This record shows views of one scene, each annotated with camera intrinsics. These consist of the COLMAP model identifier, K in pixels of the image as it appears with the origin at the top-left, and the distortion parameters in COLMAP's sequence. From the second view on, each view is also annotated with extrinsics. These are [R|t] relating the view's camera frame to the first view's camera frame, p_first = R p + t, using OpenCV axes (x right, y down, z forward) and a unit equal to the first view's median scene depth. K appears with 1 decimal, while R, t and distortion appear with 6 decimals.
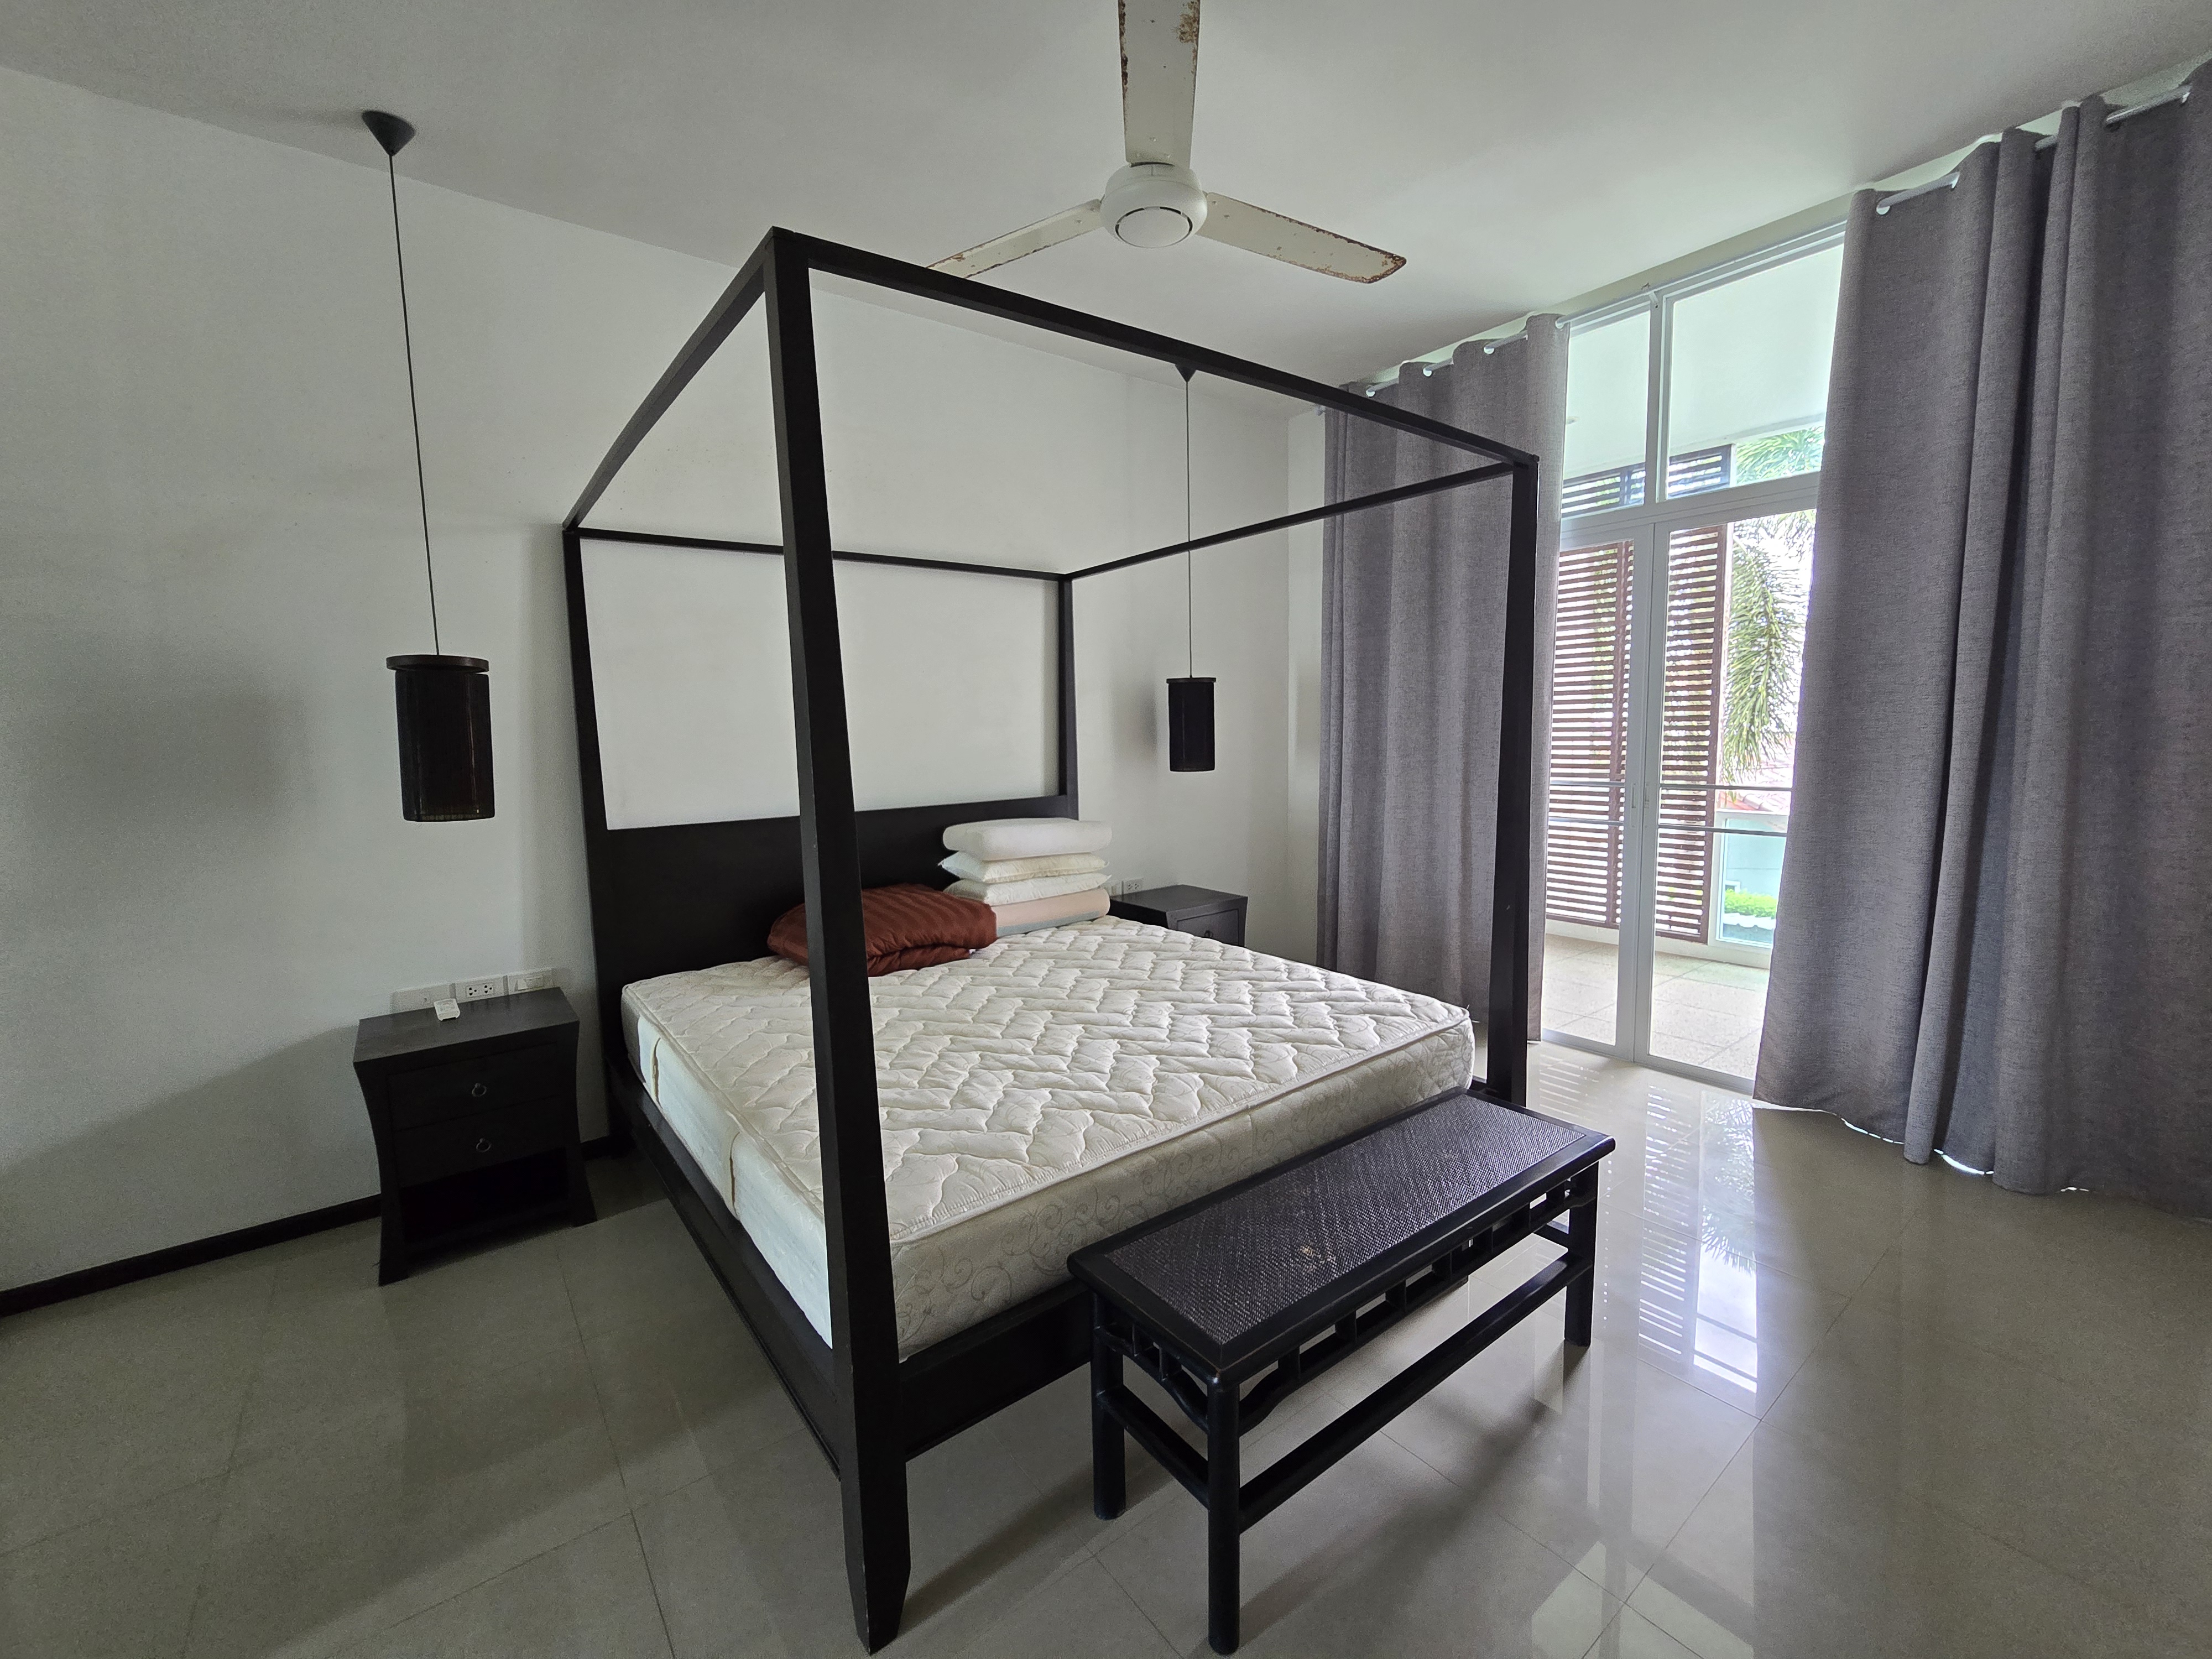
lens RADIAL K [[909.5, 0, 1117.7], [0, 909.5, 833.6], [0, 0, 1]] dist [-0.004533, 0.000487]
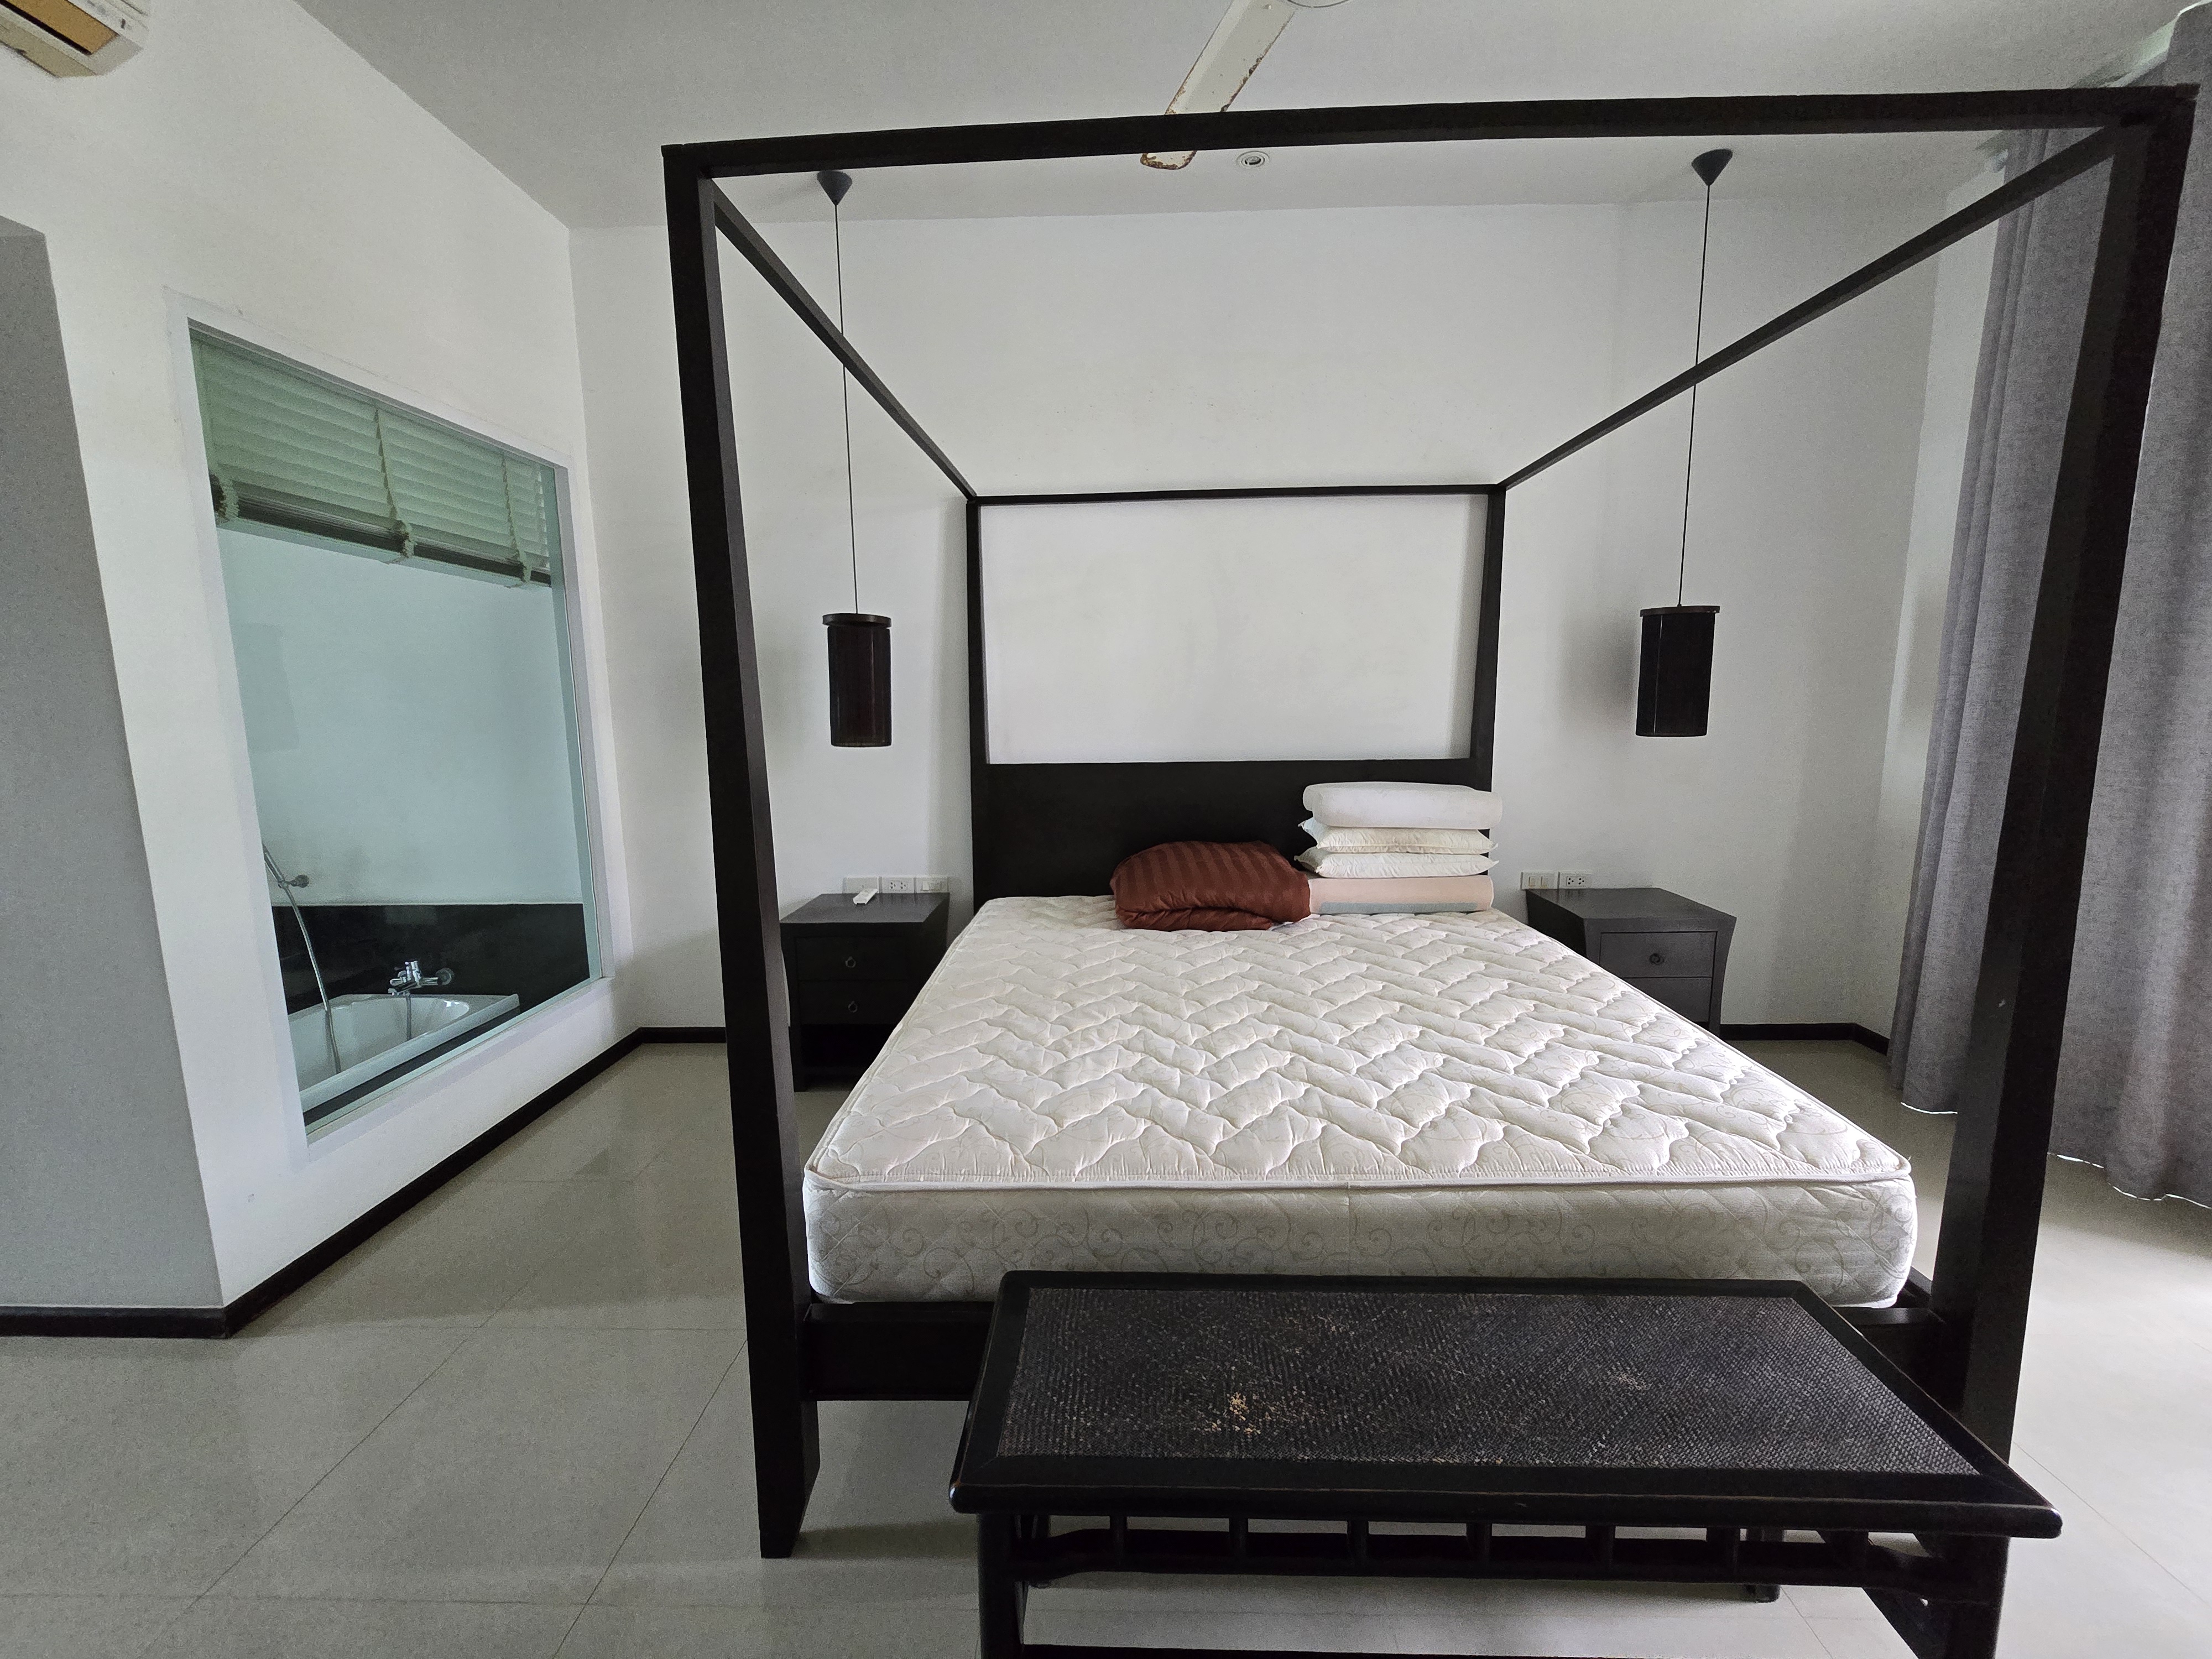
lens RADIAL K [[909.5, 0, 1113.1], [0, 909.5, 831.2], [0, 0, 1]] dist [-0.004533, 0.000487]
pose [[0.777215, 0.106565, -0.620146, 0.334360], [-0.077839, 0.994268, 0.073300, -0.018313], [0.624402, -0.008698, 0.781054, 0.246382]]
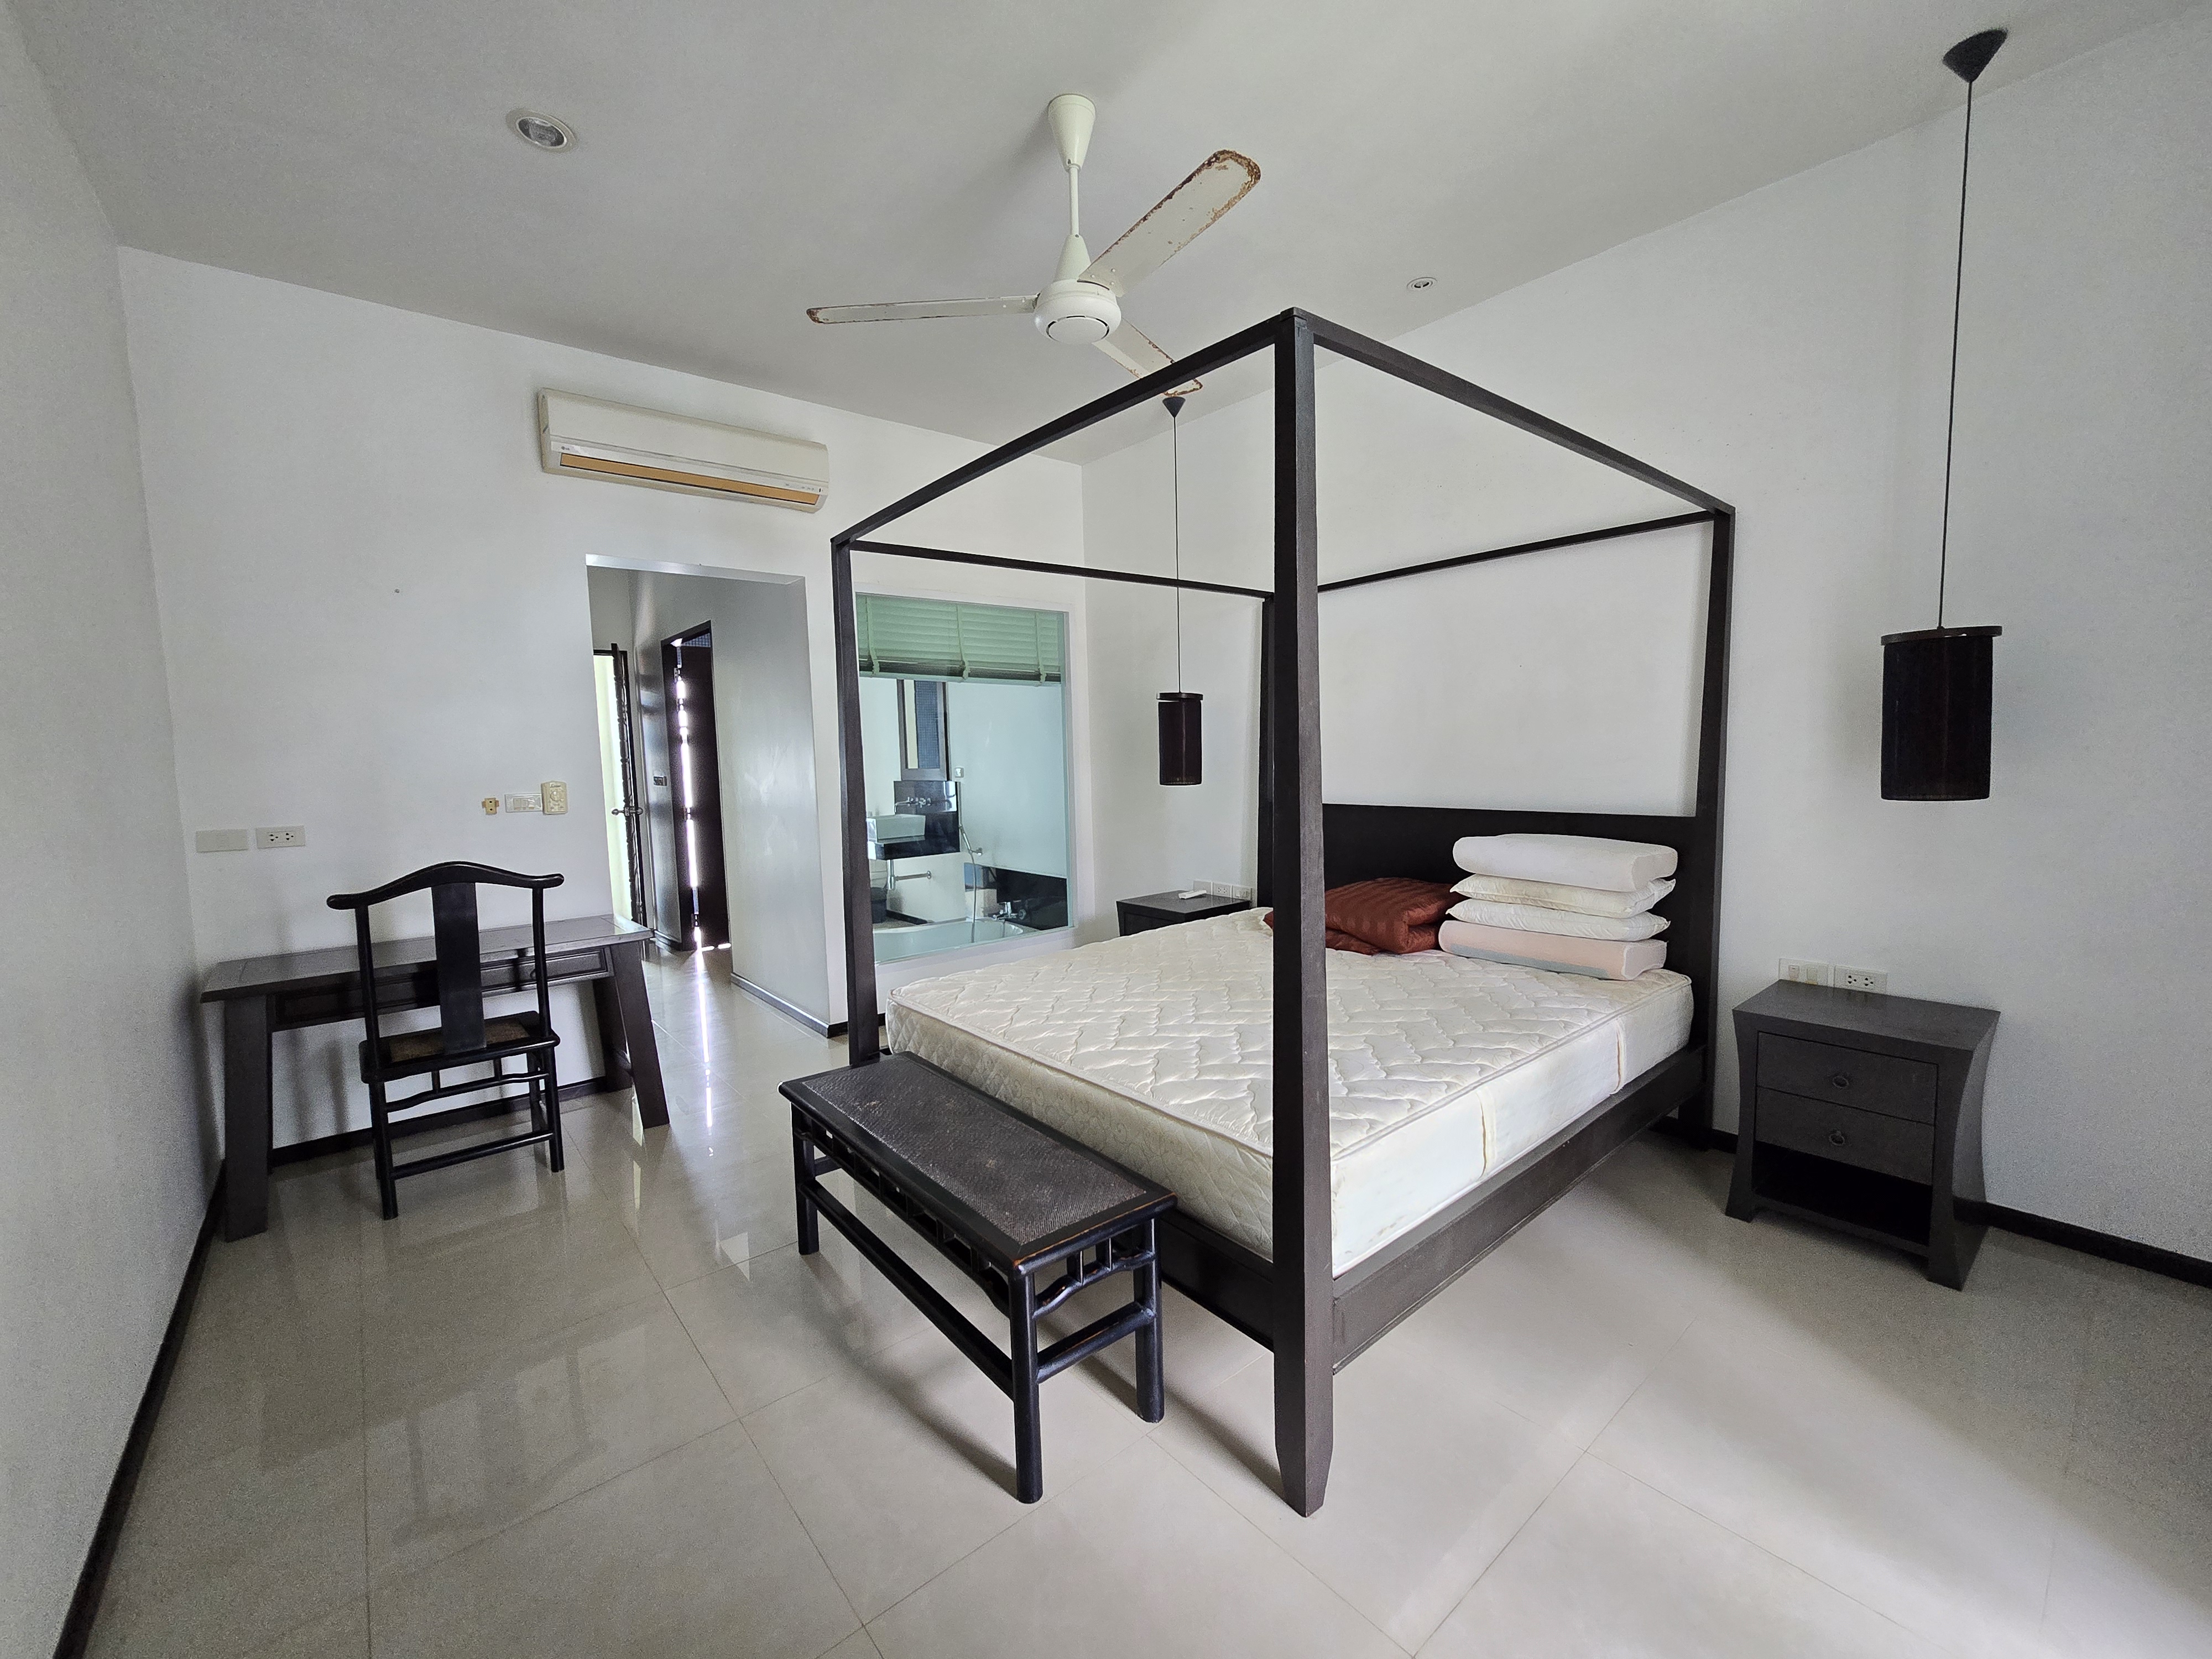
lens RADIAL K [[909.5, 0, 1119.5], [0, 909.5, 847.1], [0, 0, 1]] dist [-0.004533, 0.000487]
pose [[0.042592, 0.132054, -0.990327, 1.047326], [-0.088091, 0.987862, 0.127937, -0.114670], [0.995201, 0.081790, 0.053708, 0.817911]]
